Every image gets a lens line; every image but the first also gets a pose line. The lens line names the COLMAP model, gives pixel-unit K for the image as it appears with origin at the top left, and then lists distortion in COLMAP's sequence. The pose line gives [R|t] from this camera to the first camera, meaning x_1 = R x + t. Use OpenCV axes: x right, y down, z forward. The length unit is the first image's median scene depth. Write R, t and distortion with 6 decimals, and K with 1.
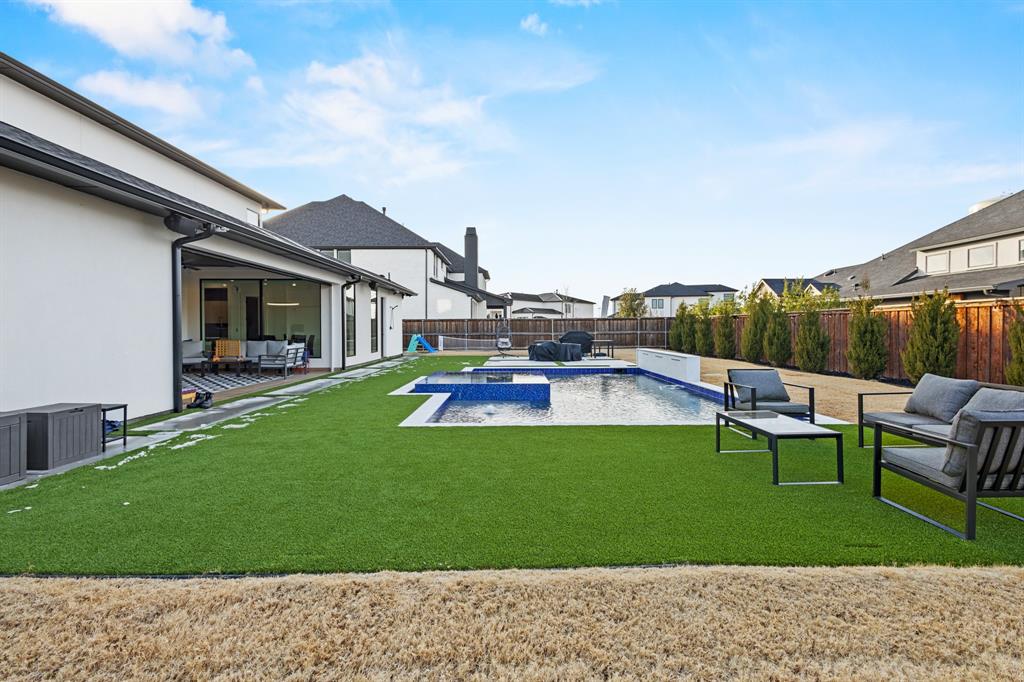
lens RADIAL K [[475.4, 0, 519.2], [0, 475.4, 337.2], [0, 0, 1]] dist [0.000226, 0.000057]
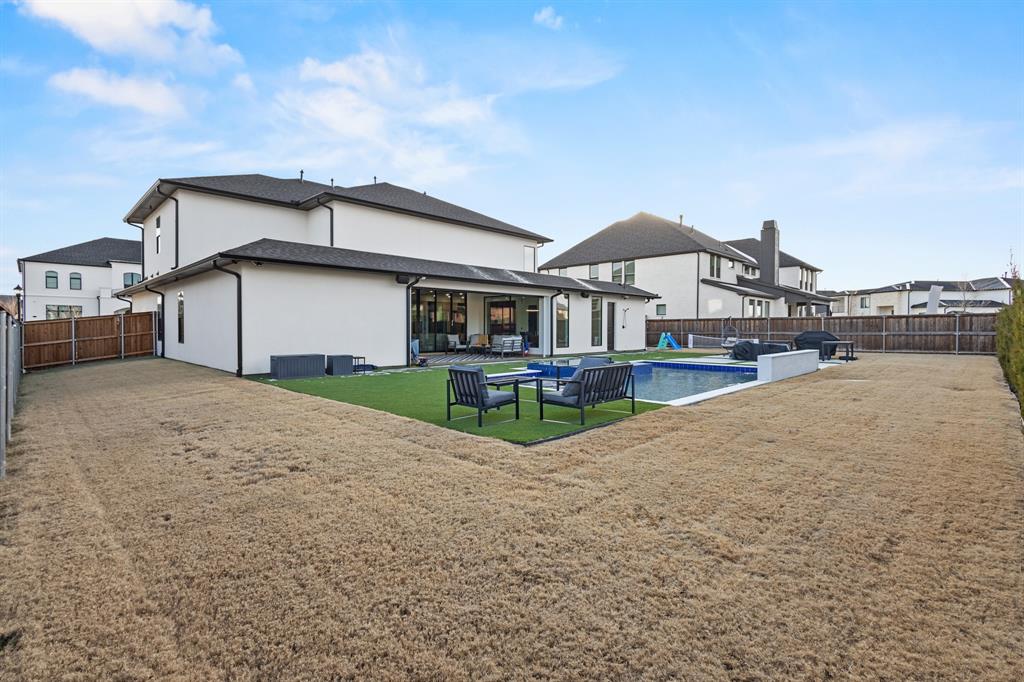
lens RADIAL K [[475.4, 0, 509.4], [0, 475.4, 336.9], [0, 0, 1]] dist [0.000226, 0.000057]
pose [[0.697222, 0.014532, -0.716708, 0.326944], [-0.014748, 0.999874, 0.005927, 0.002339], [0.716703, 0.006437, 0.697349, -0.038798]]
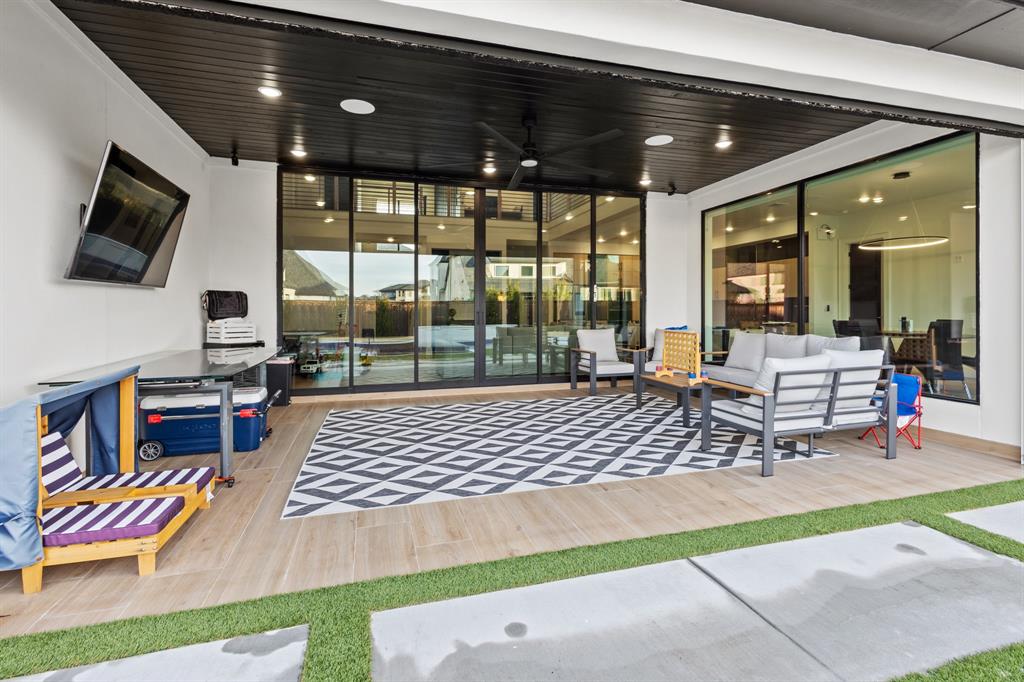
lens RADIAL K [[475.4, 0, 509.6], [0, 475.4, 313.4], [0, 0, 1]] dist [0.000226, 0.000057]
pose [[0.255798, 0.003969, -0.966722, -0.125093], [-0.008920, 0.999959, 0.001745, -0.005160], [0.966689, 0.008176, 0.255823, 0.387526]]
